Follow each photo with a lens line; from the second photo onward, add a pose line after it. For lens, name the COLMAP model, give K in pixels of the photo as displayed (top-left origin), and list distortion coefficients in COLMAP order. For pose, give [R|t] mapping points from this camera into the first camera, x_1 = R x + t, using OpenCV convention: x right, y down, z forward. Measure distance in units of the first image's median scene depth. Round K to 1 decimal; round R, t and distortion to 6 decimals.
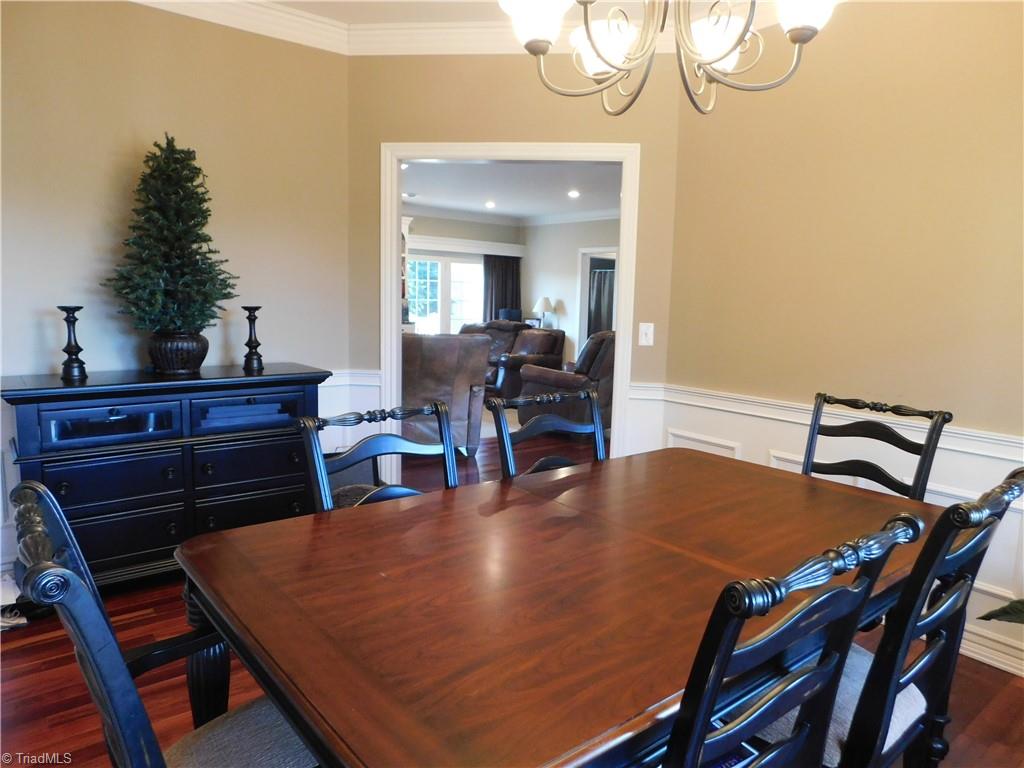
lens RADIAL K [[677.9, 0, 512.0], [0, 677.9, 384.0], [0, 0, 1]] dist [-0.052761, 0.035659]
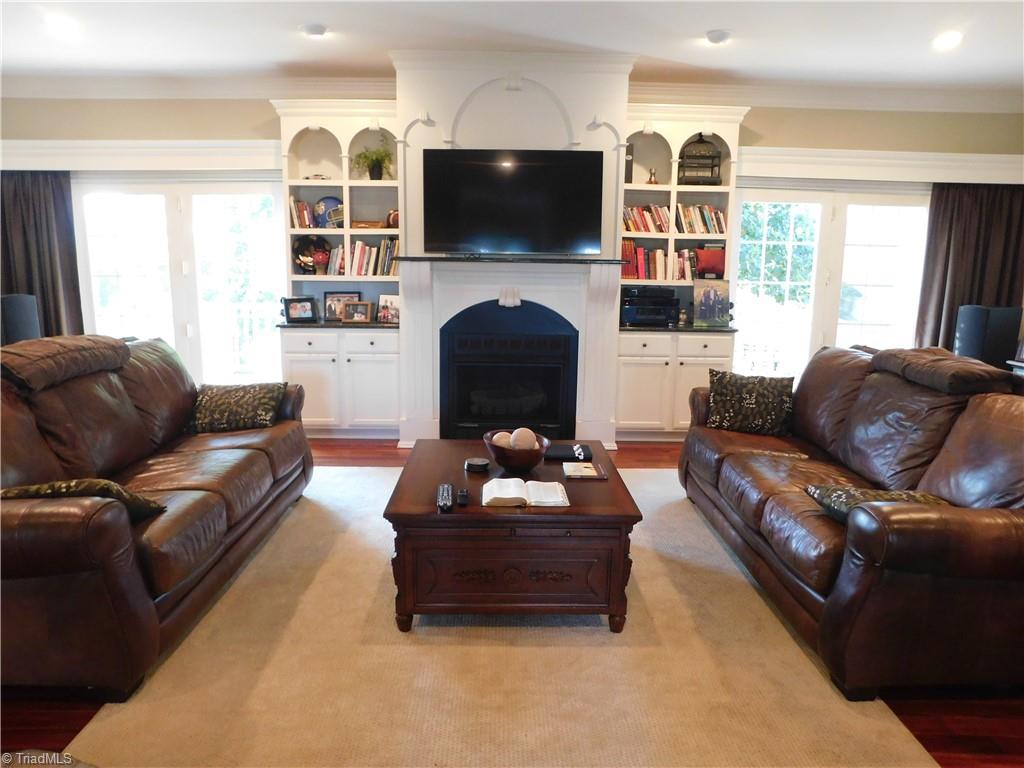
lens RADIAL K [[677.9, 0, 512.0], [0, 677.9, 384.0], [0, 0, 1]] dist [-0.052761, 0.035659]
pose [[0.783686, 0.081691, -0.615762, 0.023833], [-0.067058, 0.996647, 0.046876, -0.064156], [0.617527, 0.004555, 0.786537, 0.513676]]
